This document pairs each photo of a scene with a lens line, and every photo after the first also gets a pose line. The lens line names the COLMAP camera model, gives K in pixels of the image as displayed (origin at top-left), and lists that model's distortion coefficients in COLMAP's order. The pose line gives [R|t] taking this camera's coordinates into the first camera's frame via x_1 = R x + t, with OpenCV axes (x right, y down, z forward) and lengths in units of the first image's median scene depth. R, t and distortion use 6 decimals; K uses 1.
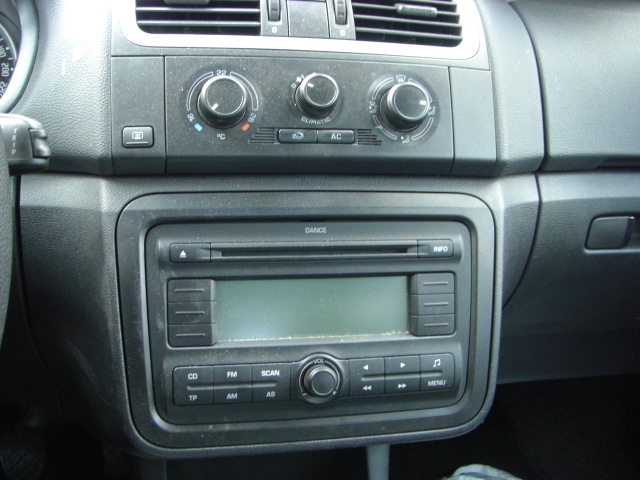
lens RADIAL K [[721.8, 0, 316.1], [0, 721.8, 234.2], [0, 0, 1]] dist [-0.153431, 0.000000]
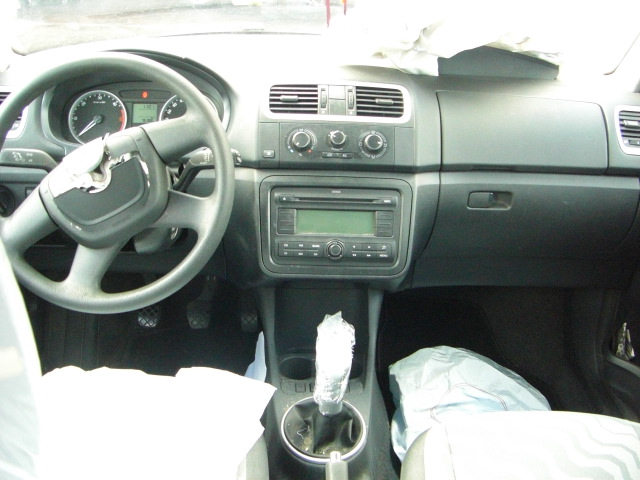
lens RADIAL K [[721.8, 0, 322.5], [0, 721.8, 241.8], [0, 0, 1]] dist [-0.153431, 0.000000]
pose [[0.987436, 0.042092, -0.152307, 0.349267], [-0.037847, 0.998813, 0.030662, 0.095241], [0.153417, -0.024512, 0.987857, -1.537895]]
